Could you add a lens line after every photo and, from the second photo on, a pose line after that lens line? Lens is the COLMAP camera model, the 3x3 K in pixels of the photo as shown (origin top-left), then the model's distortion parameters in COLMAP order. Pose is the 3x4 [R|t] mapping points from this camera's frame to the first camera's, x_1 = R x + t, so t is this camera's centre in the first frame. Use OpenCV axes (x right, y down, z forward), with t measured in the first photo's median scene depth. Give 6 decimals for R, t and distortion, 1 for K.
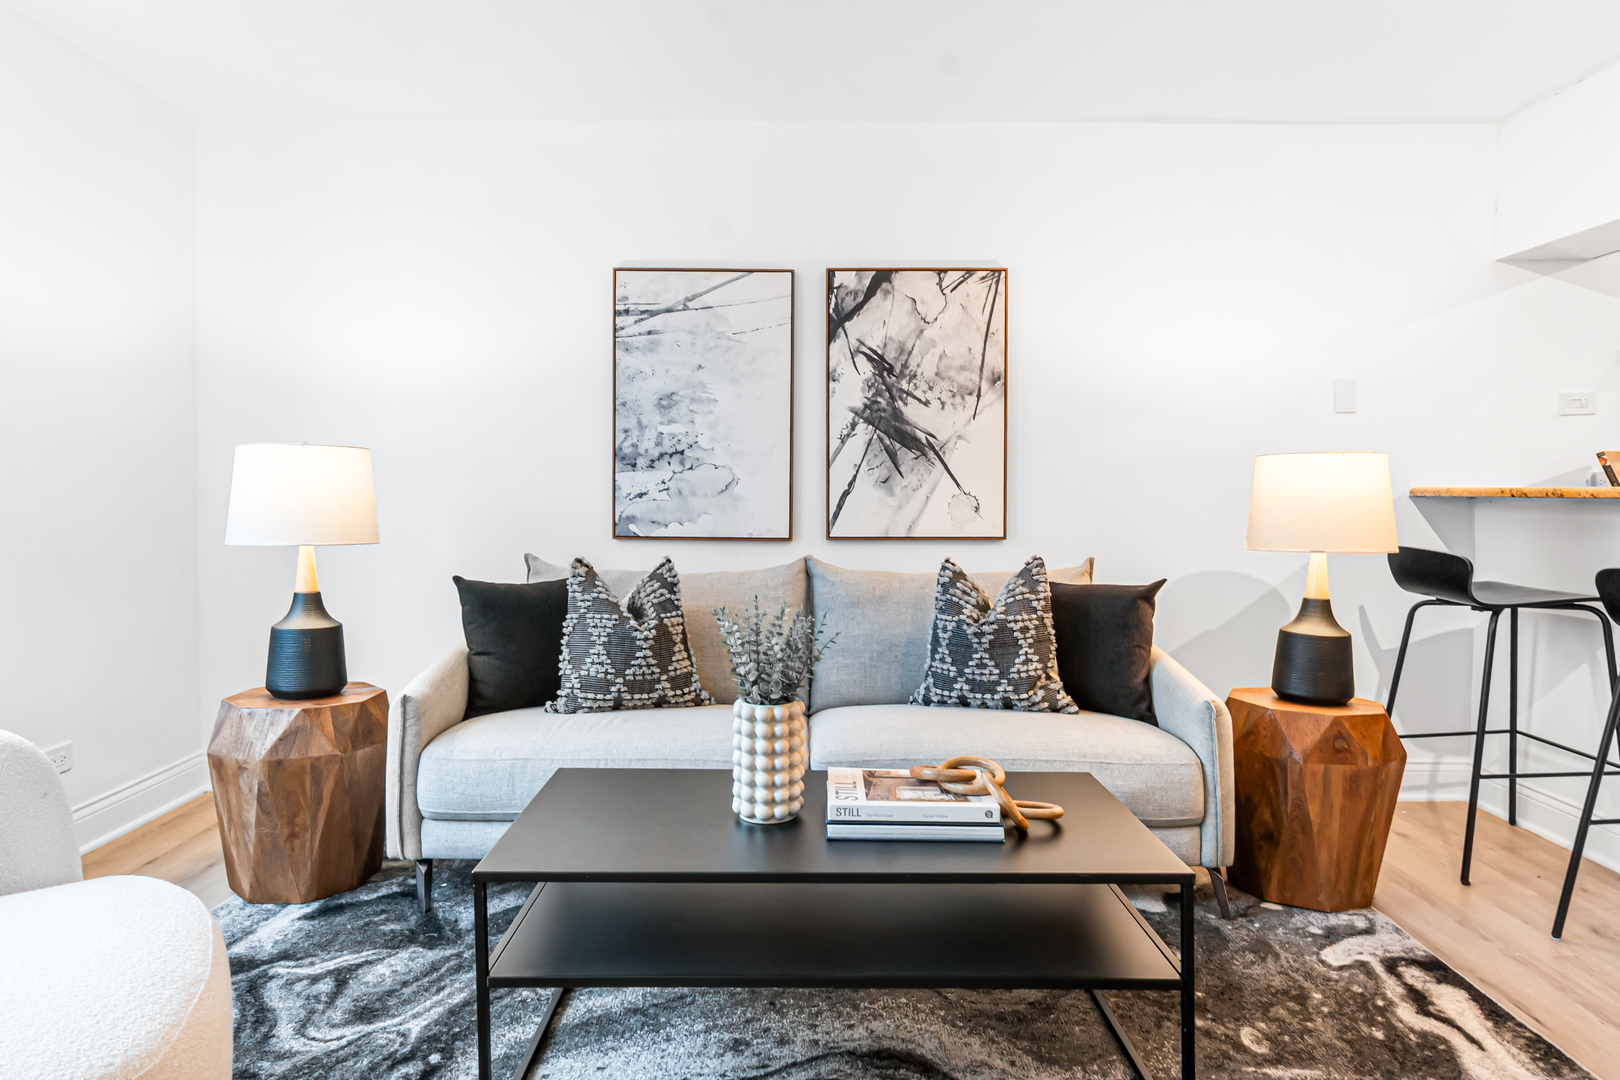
lens RADIAL K [[990.4, 0, 800.1], [0, 990.4, 519.9], [0, 0, 1]] dist [-0.000491, 0.004351]
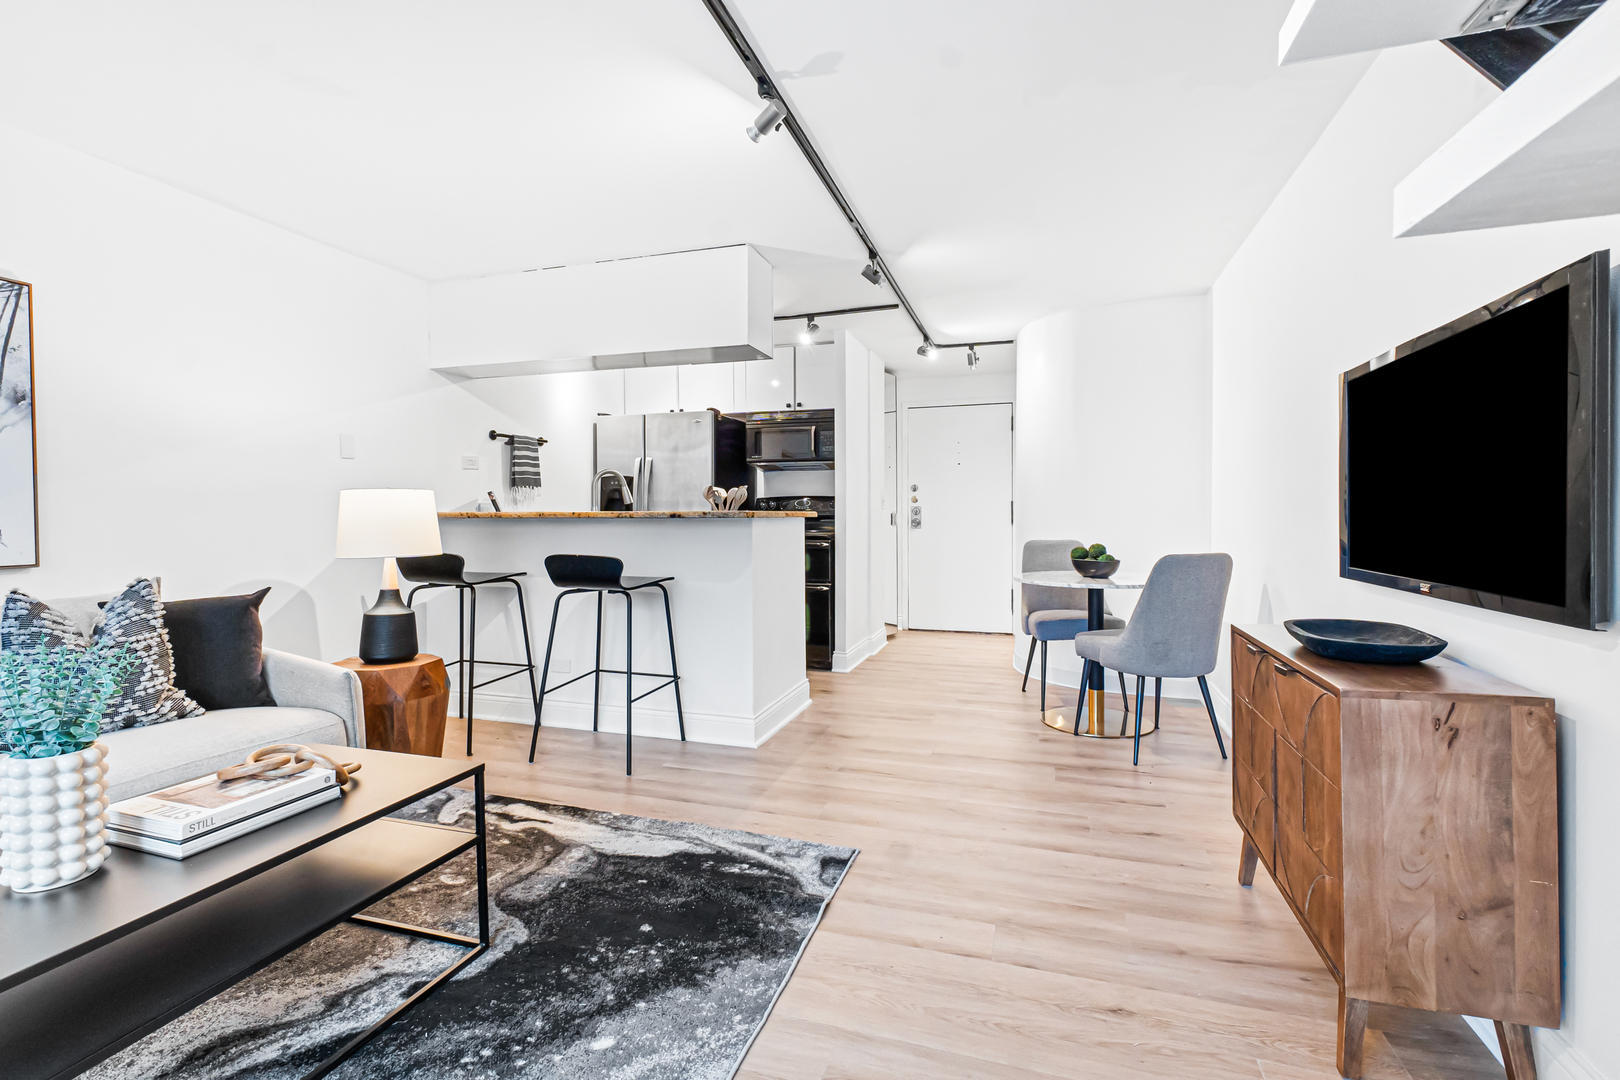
lens RADIAL K [[743.8, 0, 801.3], [0, 743.8, 529.9], [0, 0, 1]] dist [-0.002510, -0.000415]
pose [[0.308200, -0.024827, 0.950998, -0.306634], [0.031997, 0.999364, 0.015720, -0.004684], [-0.950783, 0.025584, 0.308798, 0.093238]]
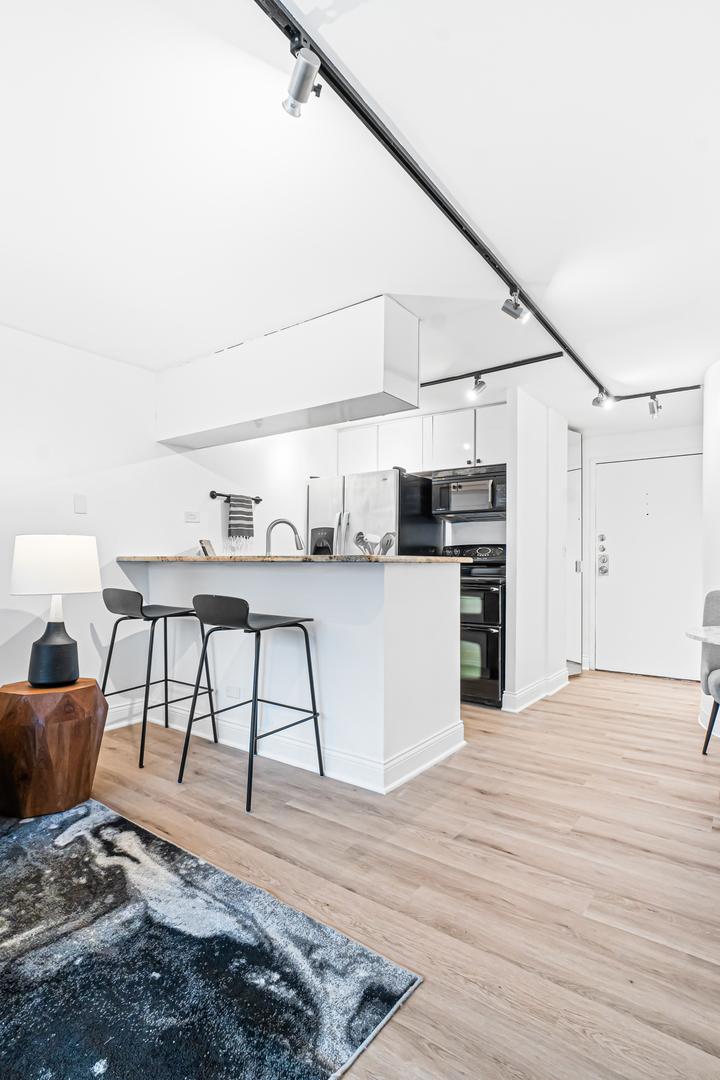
lens RADIAL K [[545.2, 0, 365.0], [0, 545.2, 562.1], [0, 0, 1]] dist [-0.003399, 0.000374]
pose [[0.586478, -0.001201, 0.809964, 0.084126], [0.021898, 0.999657, -0.014374, 0.003429], [-0.809669, 0.026167, 0.586303, 0.044083]]
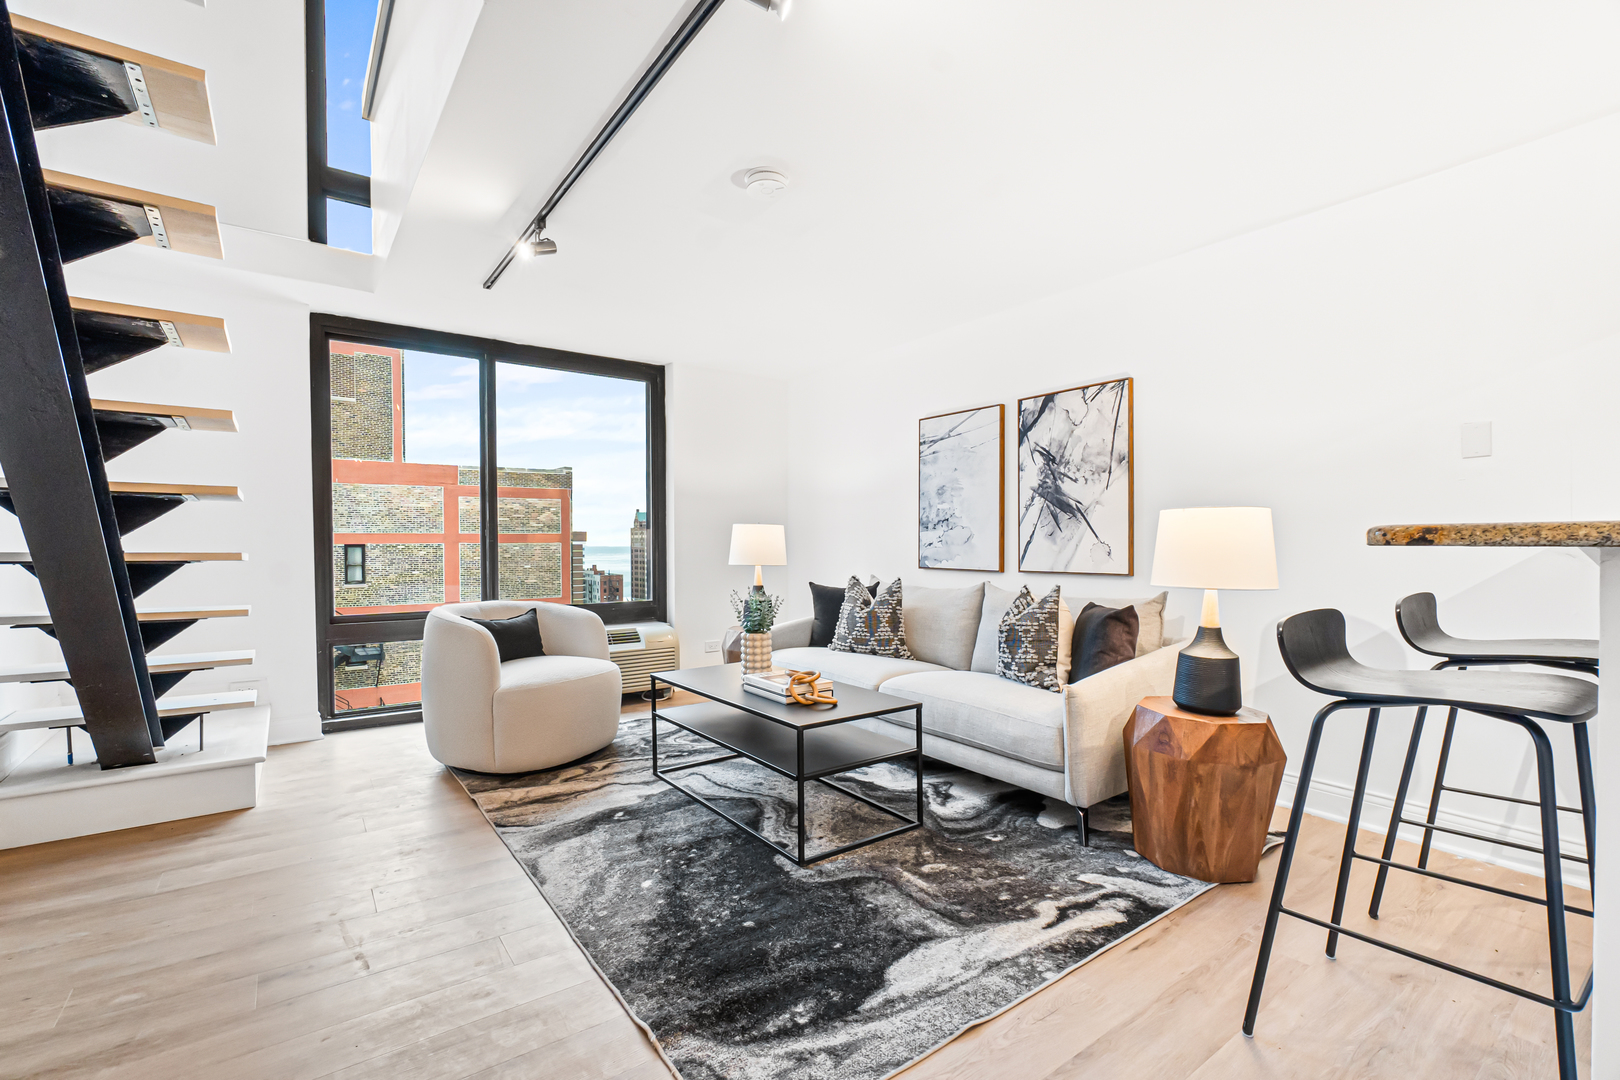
lens RADIAL K [[693.4, 0, 780.1], [0, 693.4, 559.7], [0, 0, 1]] dist [-0.010374, 0.000046]
pose [[0.581749, 0.014639, -0.813236, 0.870462], [-0.021211, 0.999771, 0.002823, 0.005769], [0.813092, 0.015607, 0.581927, 0.072394]]
